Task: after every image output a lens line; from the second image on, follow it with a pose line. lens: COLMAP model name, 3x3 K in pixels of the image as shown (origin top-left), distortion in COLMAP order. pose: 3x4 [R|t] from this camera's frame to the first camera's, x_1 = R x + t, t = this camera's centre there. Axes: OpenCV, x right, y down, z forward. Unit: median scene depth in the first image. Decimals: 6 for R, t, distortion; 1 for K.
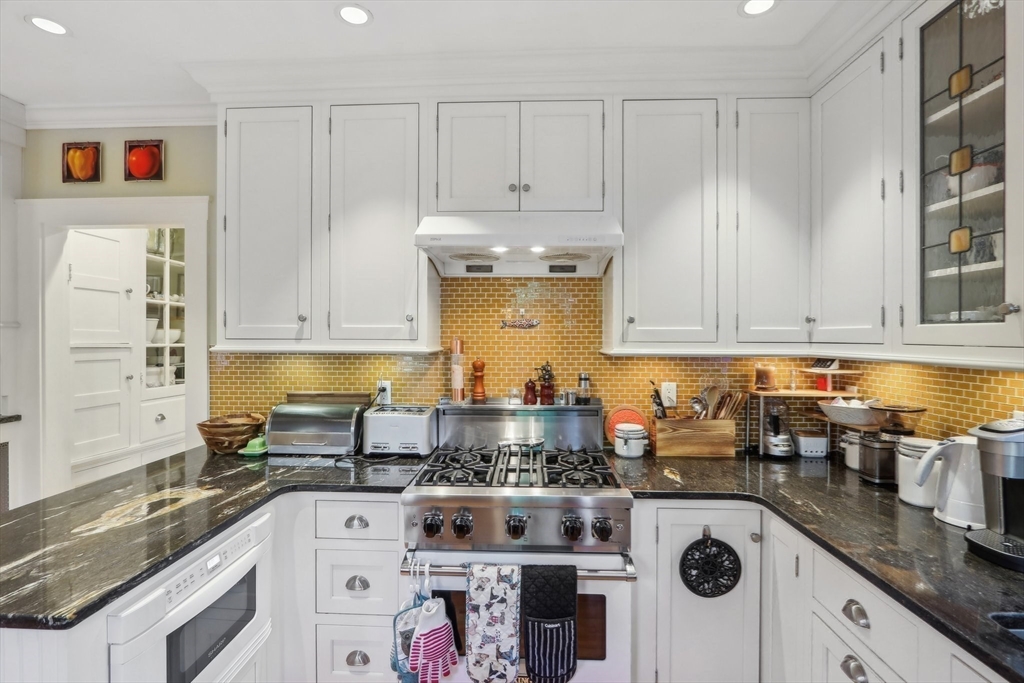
lens RADIAL K [[502.0, 0, 510.1], [0, 502.0, 338.1], [0, 0, 1]] dist [-0.011998, 0.001838]
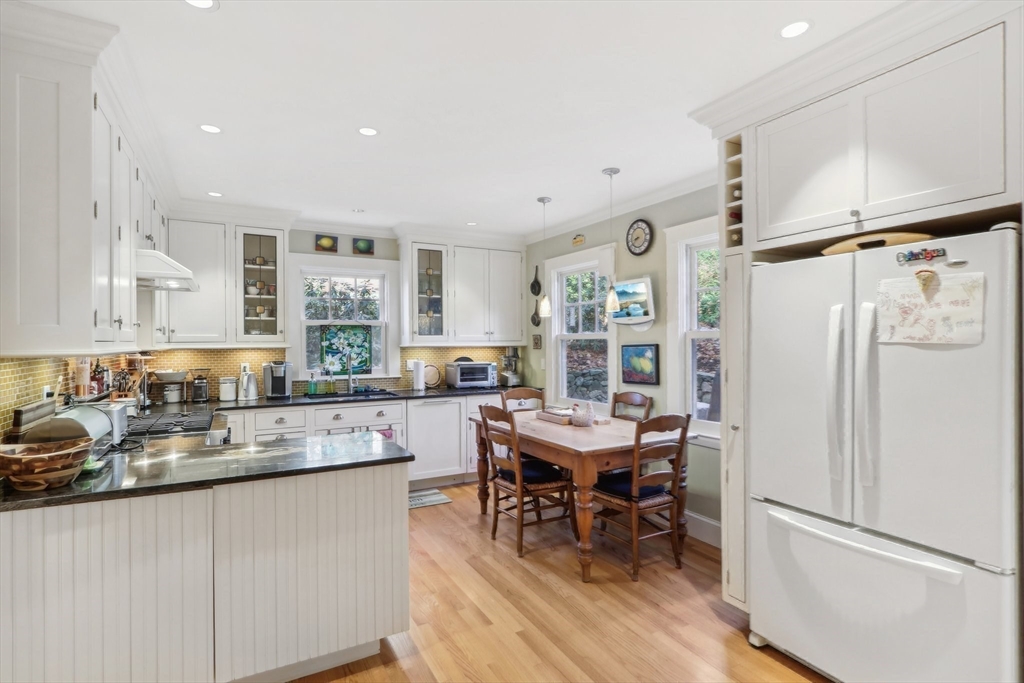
lens RADIAL K [[502.0, 0, 512.6], [0, 502.0, 338.6], [0, 0, 1]] dist [-0.011998, 0.001838]
pose [[-0.516367, -0.002291, 0.856365, -1.870523], [0.009043, 0.999926, 0.008128, -0.011096], [-0.856320, 0.011942, -0.516308, 0.869123]]
